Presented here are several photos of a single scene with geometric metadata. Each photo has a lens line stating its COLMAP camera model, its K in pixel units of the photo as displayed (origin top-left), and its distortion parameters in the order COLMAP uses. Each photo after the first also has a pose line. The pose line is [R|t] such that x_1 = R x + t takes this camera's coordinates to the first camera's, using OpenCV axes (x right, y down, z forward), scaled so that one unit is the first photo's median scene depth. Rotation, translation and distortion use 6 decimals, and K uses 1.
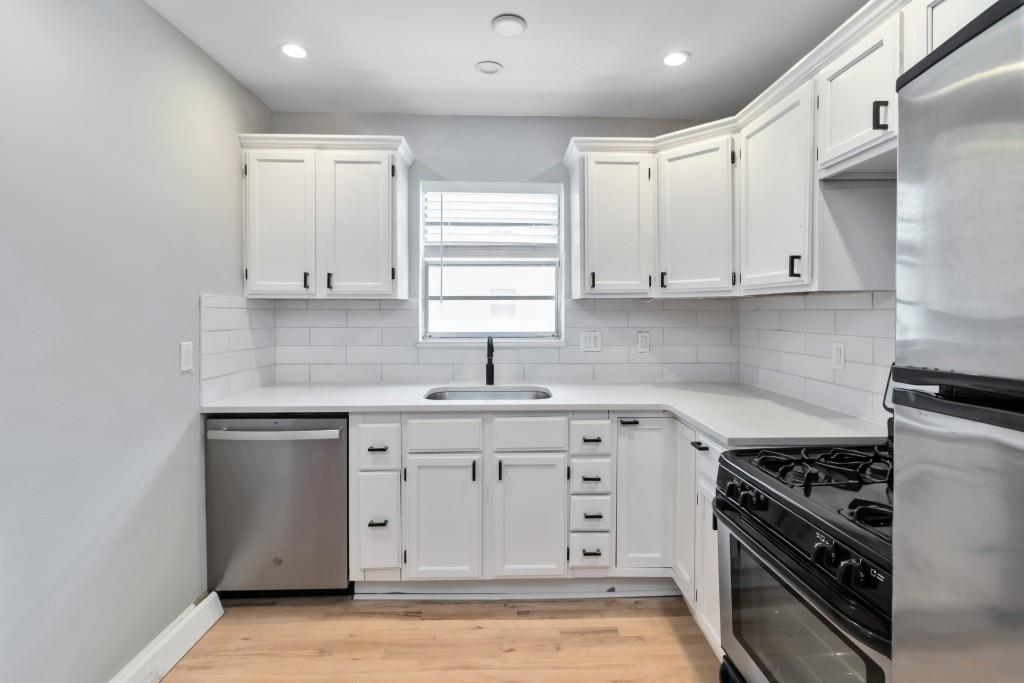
lens RADIAL K [[485.1, 0, 514.6], [0, 485.1, 311.0], [0, 0, 1]] dist [0.009114, 0.000603]
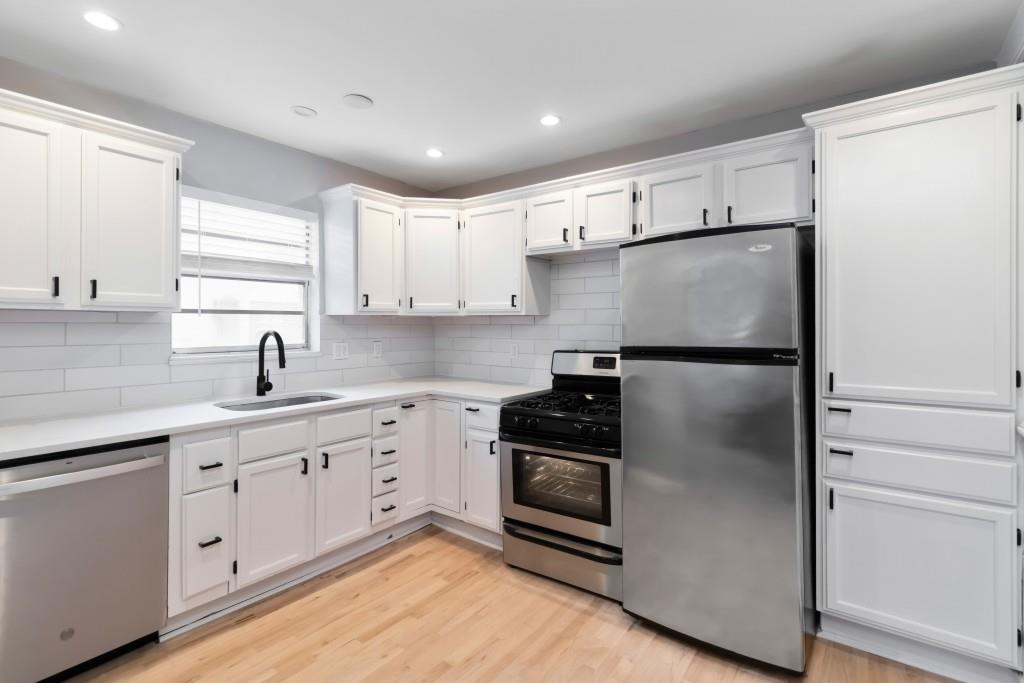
lens RADIAL K [[485.1, 0, 514.6], [0, 485.1, 311.0], [0, 0, 1]] dist [0.009114, 0.000603]
pose [[0.625002, 0.022424, 0.780301, -0.659285], [-0.004088, 0.999668, -0.025453, -0.006979], [-0.780612, 0.012719, 0.624886, -0.098794]]
